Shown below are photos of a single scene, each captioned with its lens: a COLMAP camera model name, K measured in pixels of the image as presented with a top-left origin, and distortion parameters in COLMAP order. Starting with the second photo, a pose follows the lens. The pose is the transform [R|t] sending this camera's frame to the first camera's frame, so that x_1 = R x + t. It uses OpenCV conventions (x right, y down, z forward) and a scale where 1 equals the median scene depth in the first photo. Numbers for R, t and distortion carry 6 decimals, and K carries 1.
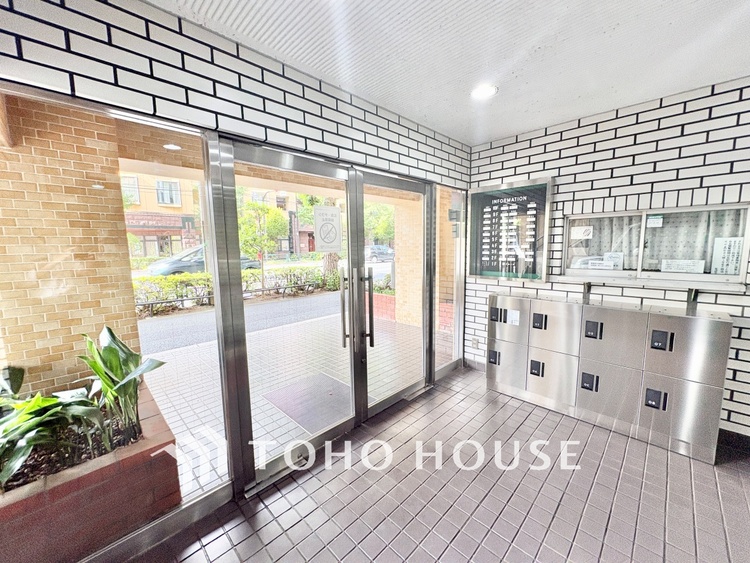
lens RADIAL K [[299.6, 0, 375.1], [0, 299.6, 280.5], [0, 0, 1]] dist [-0.000021, 0.000082]
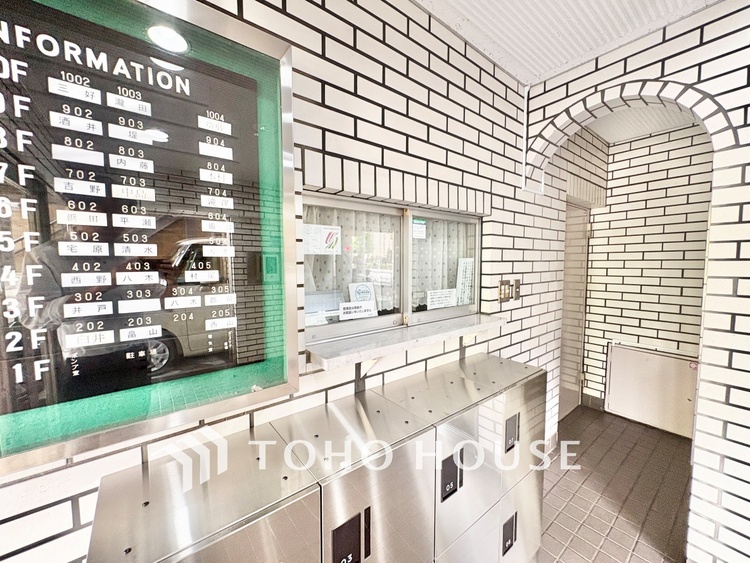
lens RADIAL K [[299.6, 0, 375.9], [0, 299.6, 280.1], [0, 0, 1]] dist [-0.000021, 0.000082]
pose [[0.120257, -0.048696, 0.991548, 0.282788], [0.119298, 0.992267, 0.034263, -0.110334], [-0.985549, 0.114169, 0.125136, 0.892780]]
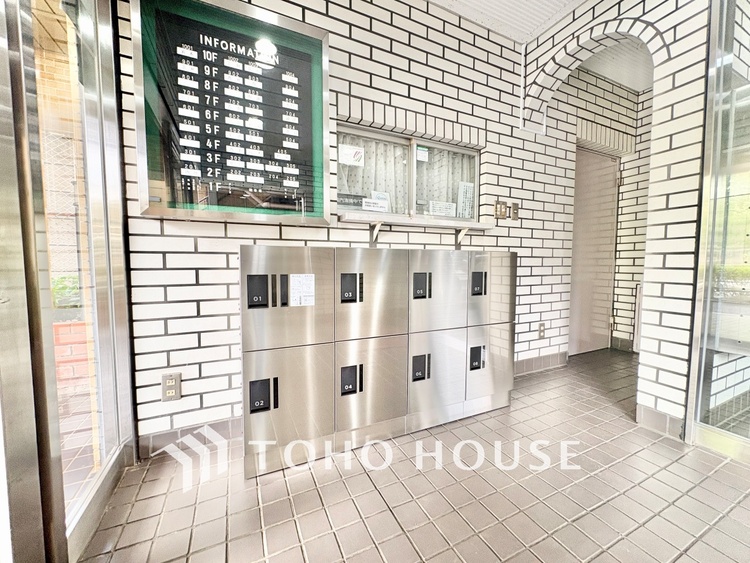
lens RADIAL K [[299.6, 0, 376.5], [0, 299.6, 280.6], [0, 0, 1]] dist [-0.000021, 0.000082]
pose [[0.336699, -0.038289, 0.940833, 0.070265], [0.105807, 0.994383, 0.002603, 0.124129], [-0.935649, 0.098670, 0.338859, 0.760426]]
